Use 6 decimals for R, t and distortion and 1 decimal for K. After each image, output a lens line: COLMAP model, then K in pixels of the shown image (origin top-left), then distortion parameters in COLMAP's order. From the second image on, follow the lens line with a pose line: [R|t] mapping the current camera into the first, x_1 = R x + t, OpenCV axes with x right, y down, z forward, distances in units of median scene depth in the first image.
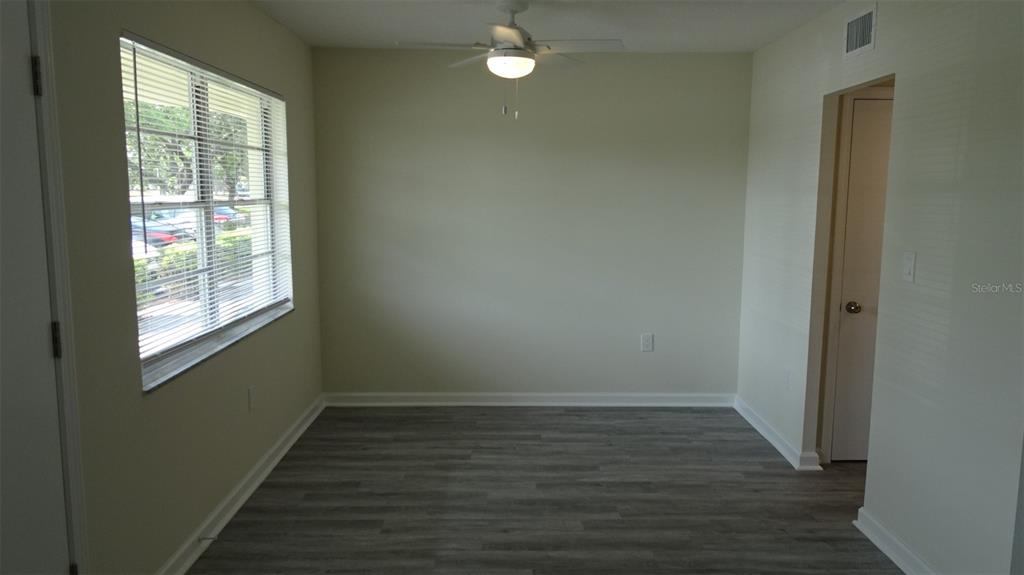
lens RADIAL K [[732.1, 0, 517.0], [0, 732.1, 285.6], [0, 0, 1]] dist [0.011779, -0.000009]
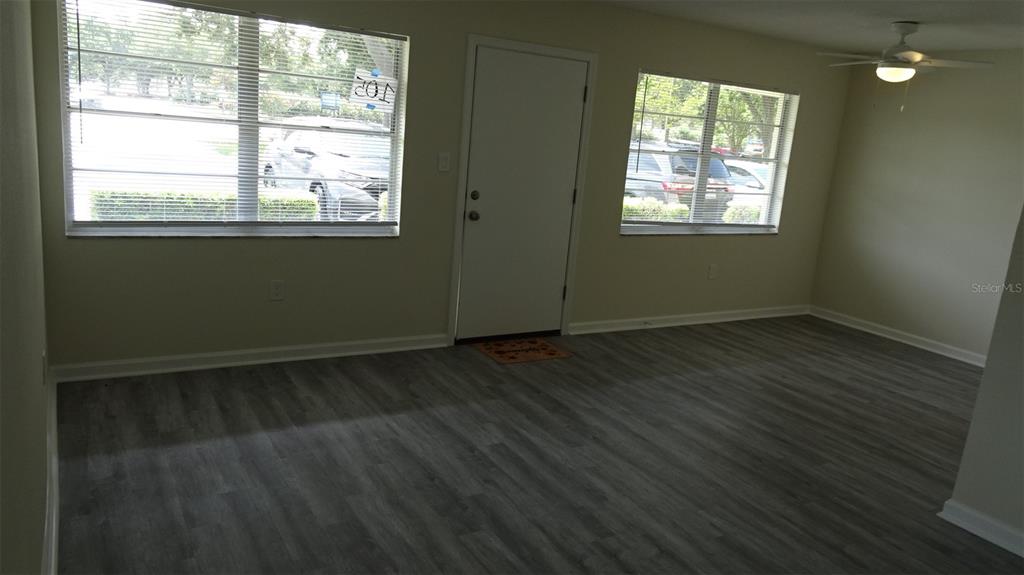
lens RADIAL K [[732.1, 0, 517.0], [0, 732.1, 285.6], [0, 0, 1]] dist [0.011779, -0.000009]
pose [[0.504907, 0.224953, -0.833346, 0.786233], [-0.193937, 0.970325, 0.144426, 0.024269], [0.841105, 0.088694, 0.533550, -0.273775]]
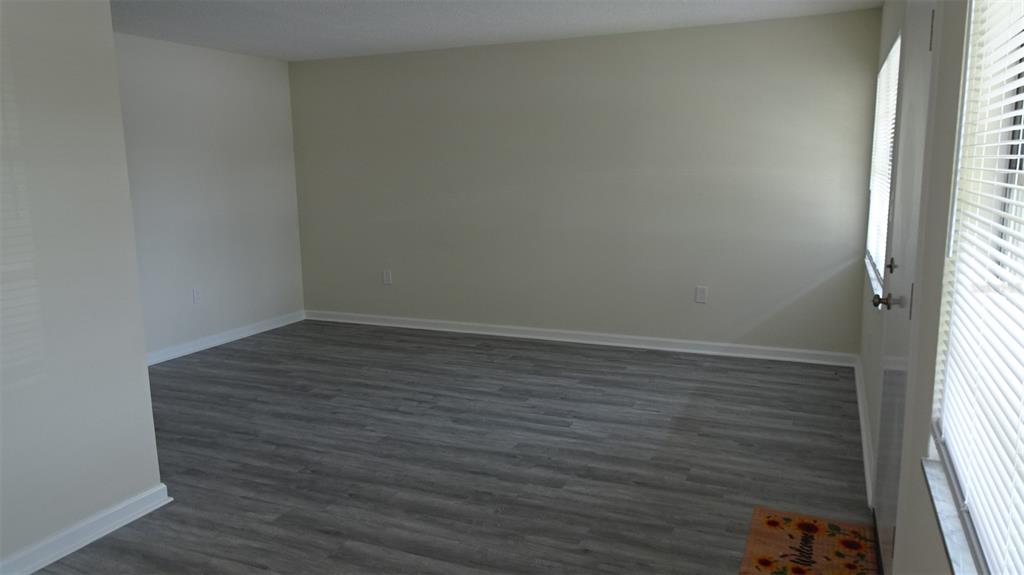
lens RADIAL K [[732.1, 0, 517.0], [0, 732.1, 285.6], [0, 0, 1]] dist [0.011779, -0.000009]
pose [[-0.915495, -0.062071, 0.397513, -0.278488], [0.058707, 0.956843, 0.284613, -0.137704], [-0.398024, 0.283899, -0.872341, 1.093946]]
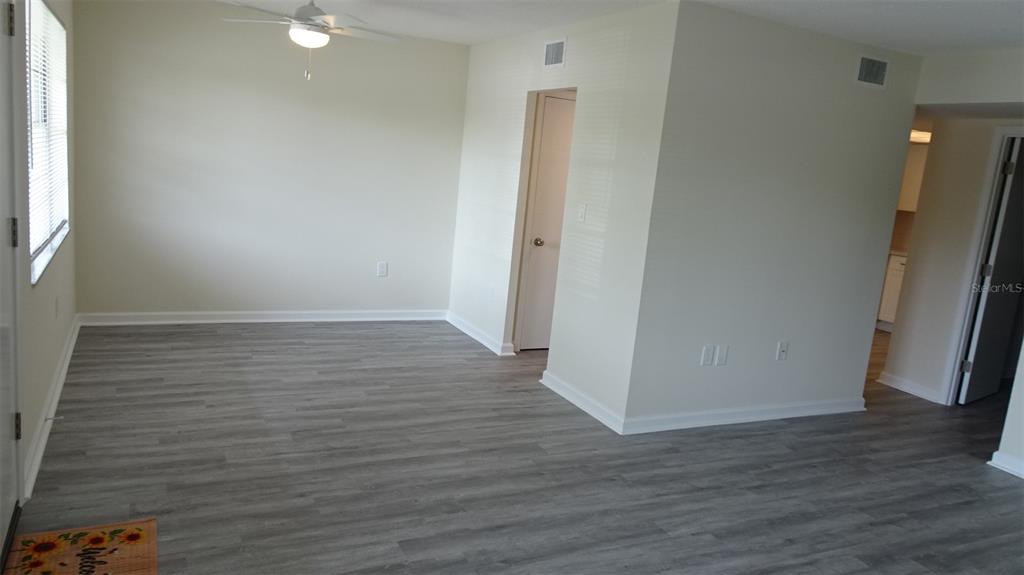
lens RADIAL K [[732.1, 0, 517.0], [0, 732.1, 285.6], [0, 0, 1]] dist [0.011779, -0.000009]
pose [[0.895686, 0.004720, 0.444662, -0.219811], [-0.034610, 0.997650, 0.059126, 0.031582], [-0.443338, -0.068348, 0.893745, -0.271927]]
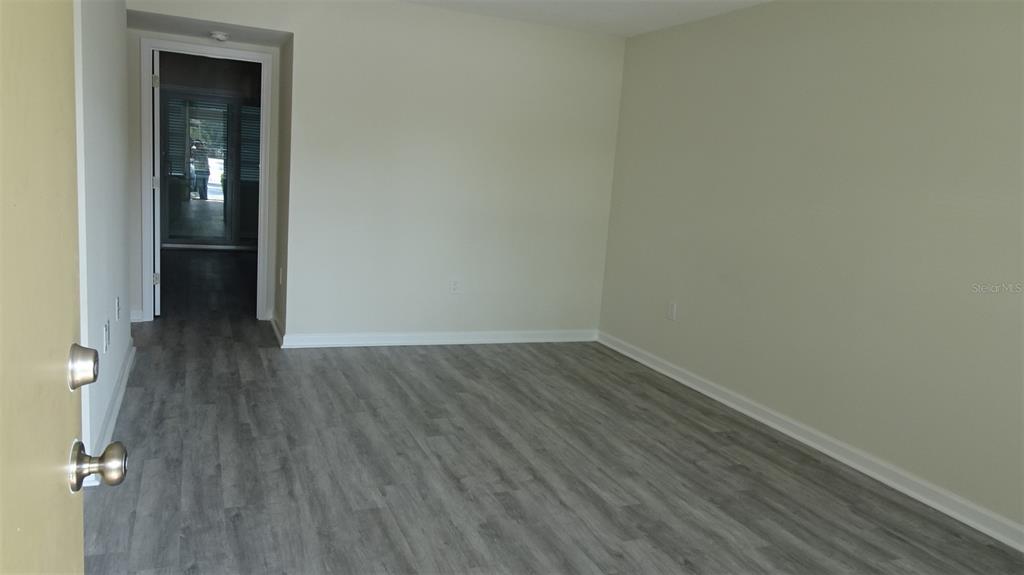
lens RADIAL K [[732.1, 0, 517.0], [0, 732.1, 285.6], [0, 0, 1]] dist [0.011779, -0.000009]
pose [[-0.385798, -0.183075, 0.904236, -0.389781], [0.039988, 0.975874, 0.214641, -0.025483], [-0.921716, 0.118967, -0.369169, 0.459596]]
